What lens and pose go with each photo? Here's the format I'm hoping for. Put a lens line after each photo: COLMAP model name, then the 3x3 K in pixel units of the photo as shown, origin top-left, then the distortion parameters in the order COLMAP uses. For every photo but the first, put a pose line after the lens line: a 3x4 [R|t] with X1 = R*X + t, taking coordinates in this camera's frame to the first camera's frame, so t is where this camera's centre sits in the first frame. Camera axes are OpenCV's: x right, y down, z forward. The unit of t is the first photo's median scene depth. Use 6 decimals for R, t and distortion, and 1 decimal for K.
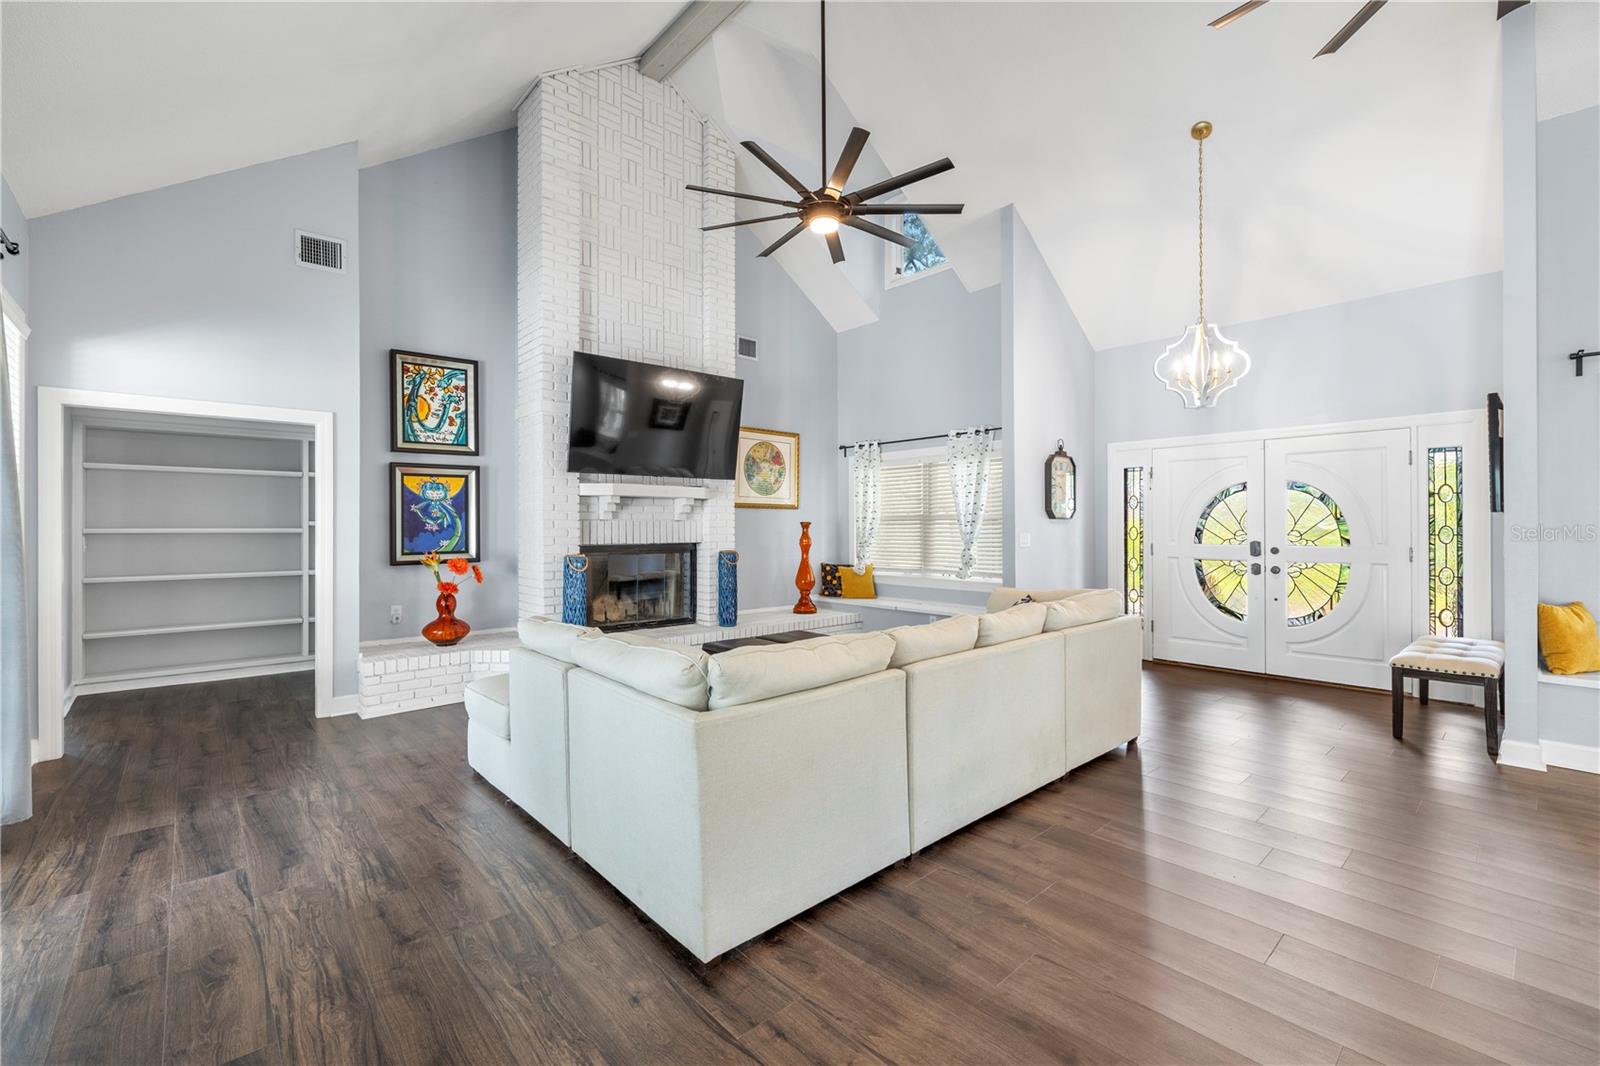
lens RADIAL K [[682.3, 0, 797.4], [0, 682.3, 525.6], [0, 0, 1]] dist [0.010163, -0.000357]
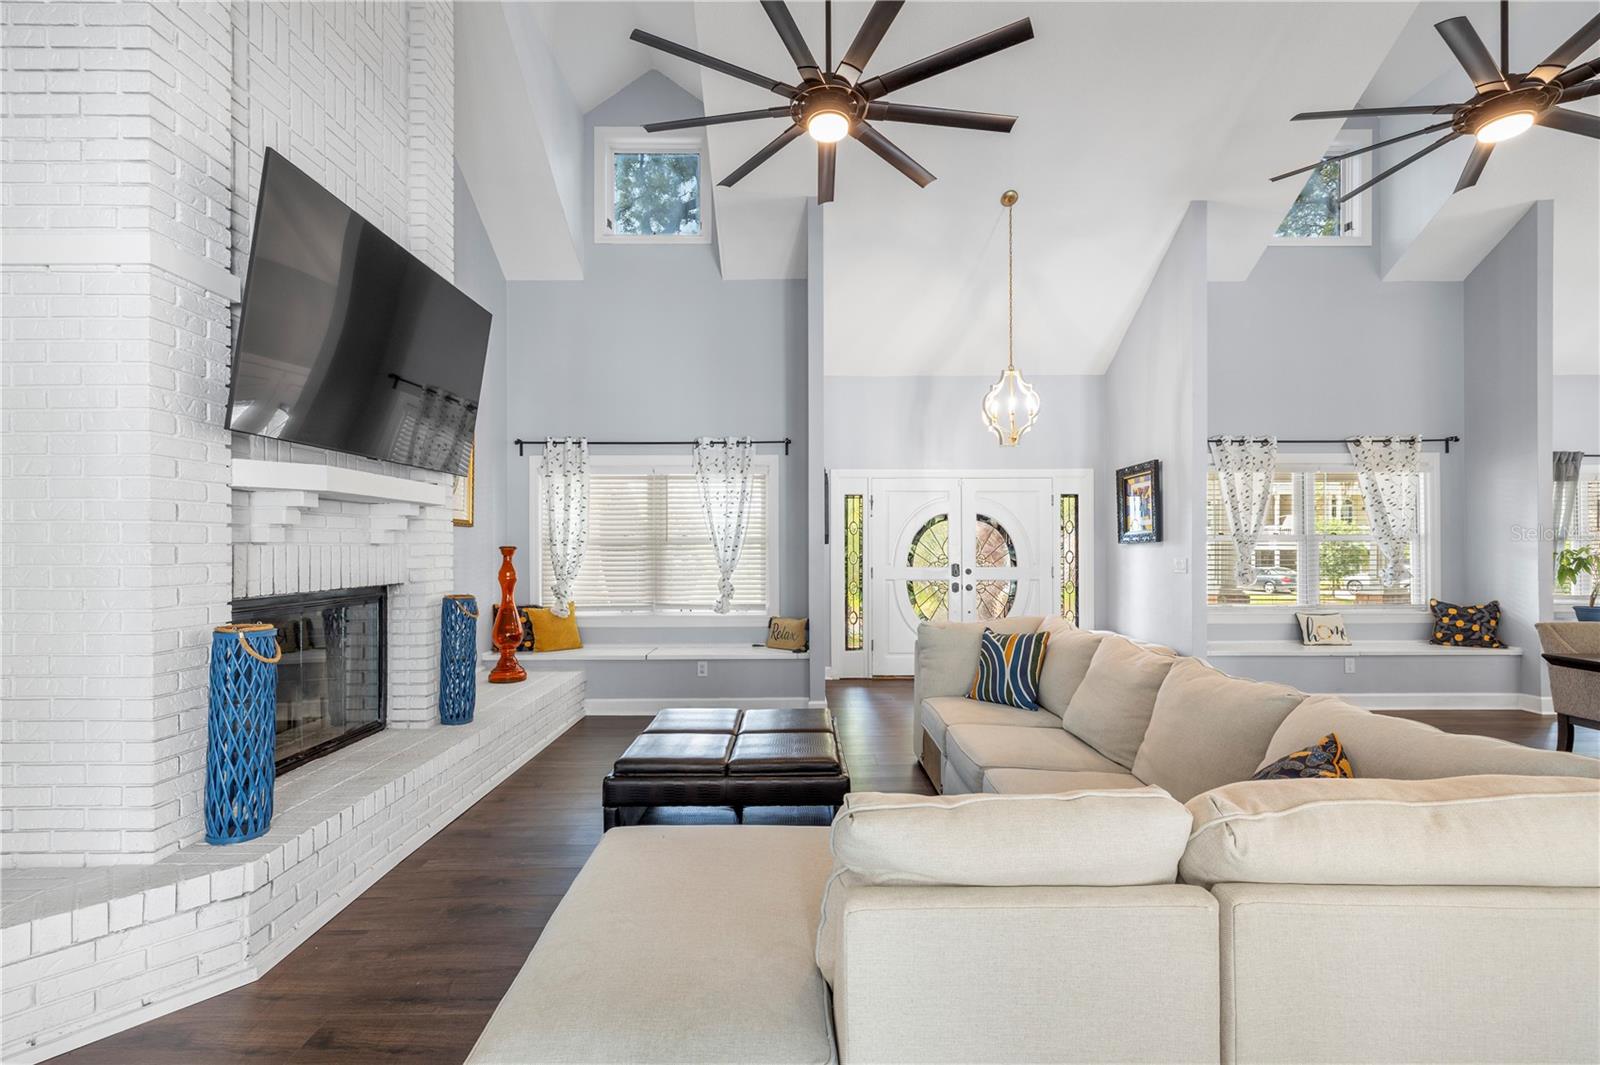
lens RADIAL K [[682.3, 0, 798.5], [0, 682.3, 545.0], [0, 0, 1]] dist [0.010163, -0.000357]
pose [[0.661695, 0.002923, 0.749767, -0.375212], [-0.000707, 0.999994, -0.003275, -0.005471], [-0.749773, 0.001636, 0.661693, 0.410859]]
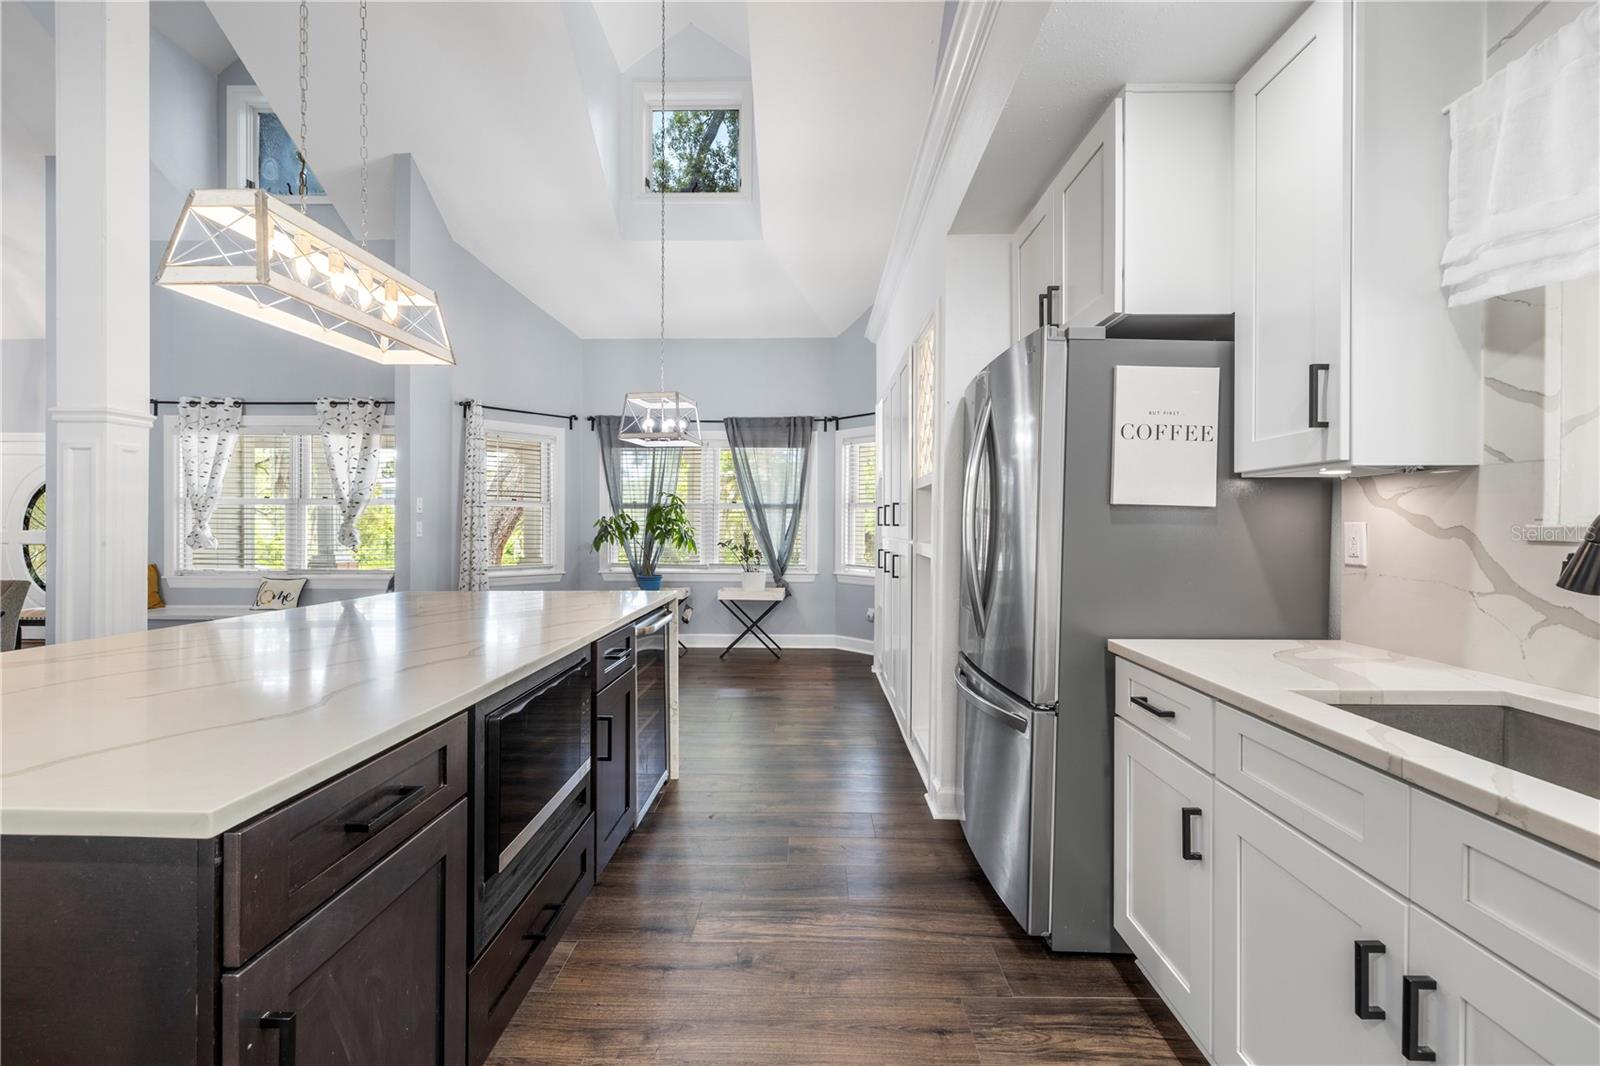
lens RADIAL K [[682.3, 0, 792.3], [0, 682.3, 529.8], [0, 0, 1]] dist [0.010163, -0.000357]
pose [[0.693085, -0.004685, 0.720841, 0.654022], [-0.006377, 0.999900, 0.012630, 0.003669], [-0.720828, -0.013350, 0.692985, -0.684937]]
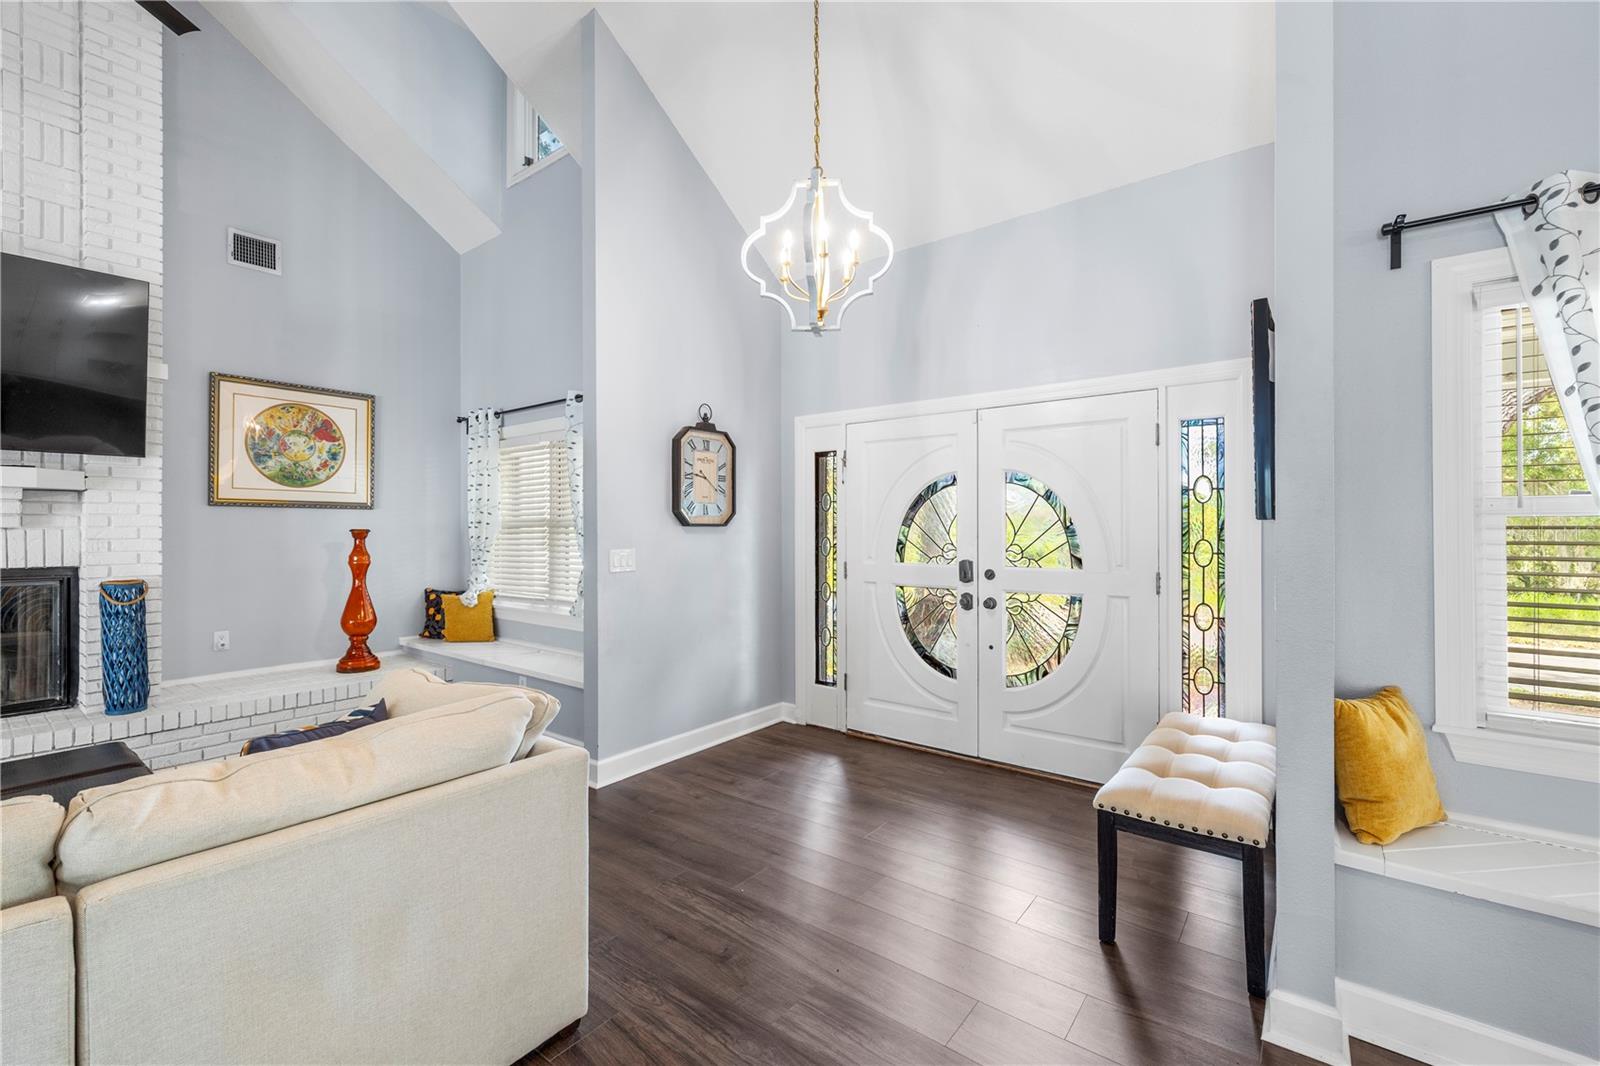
lens RADIAL K [[682.3, 0, 792.4], [0, 682.3, 528.8], [0, 0, 1]] dist [0.010163, -0.000357]
pose [[0.984721, 0.000661, 0.174137, 0.369766], [-0.000914, 0.999999, 0.001371, -0.008418], [-0.174136, -0.001509, 0.984721, 0.355905]]
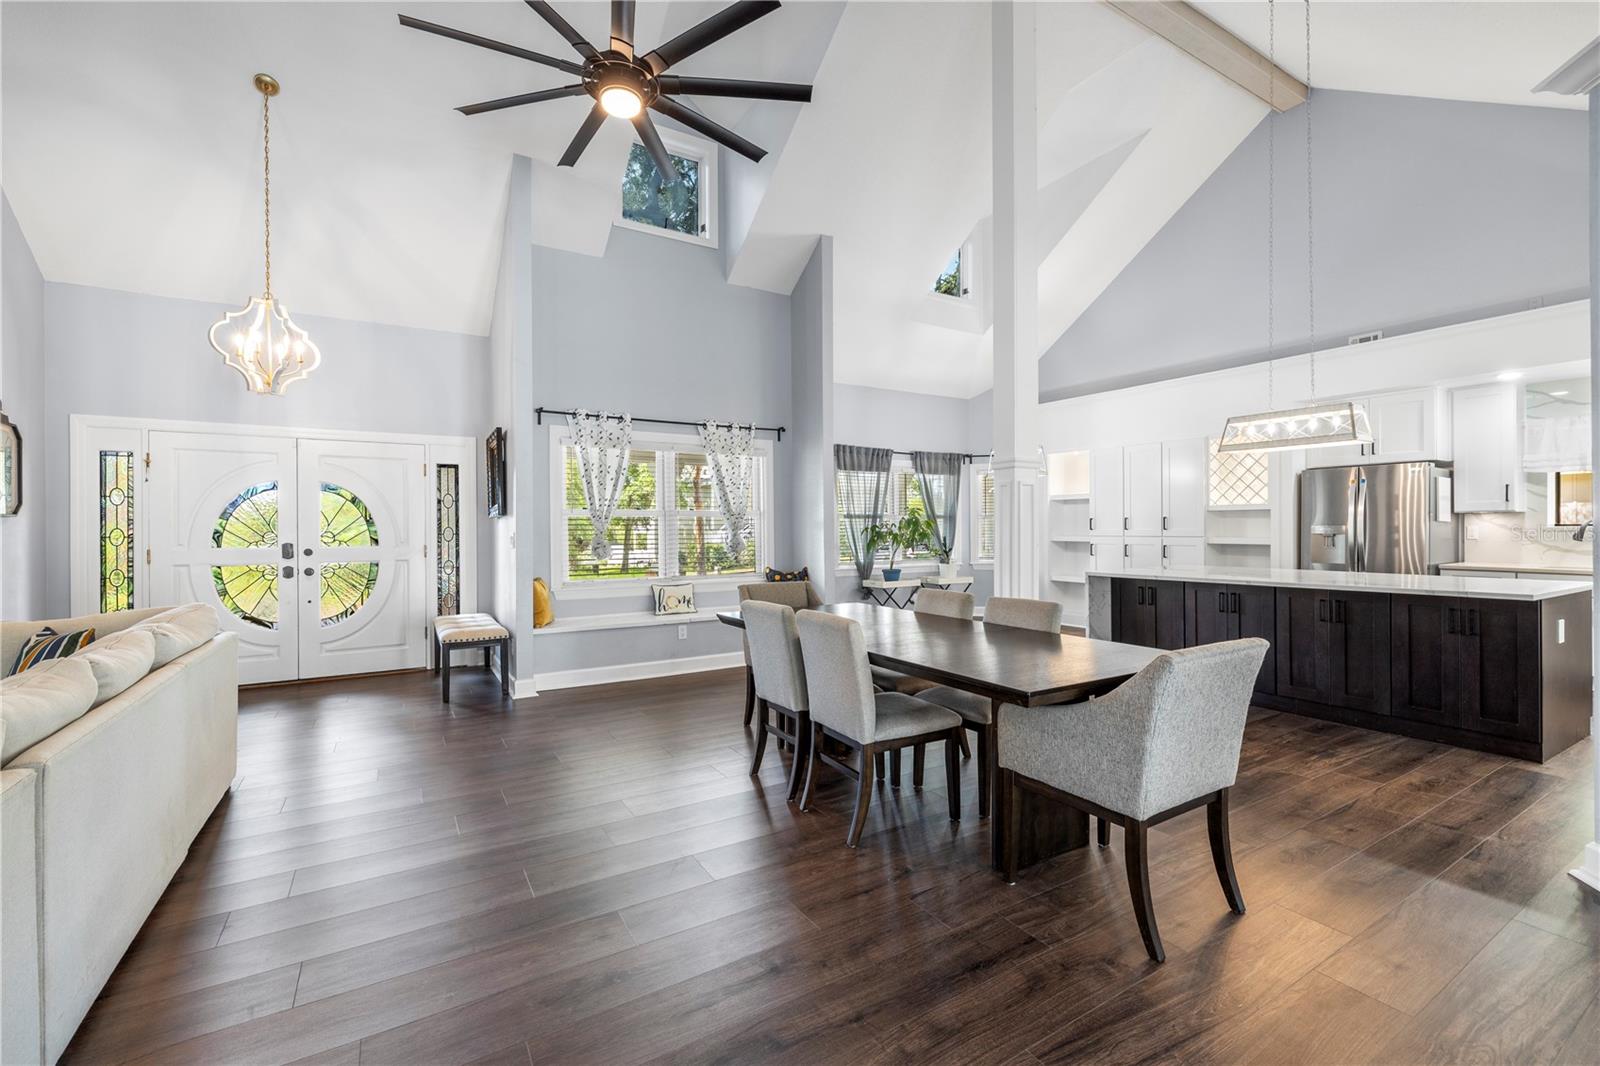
lens RADIAL K [[682.3, 0, 789.0], [0, 682.3, 526.0], [0, 0, 1]] dist [0.010163, -0.000357]
pose [[0.193871, 0.001157, 0.981026, -0.128160], [0.002235, 0.999996, -0.001621, 0.001724], [-0.981024, 0.002507, 0.193868, 0.125961]]
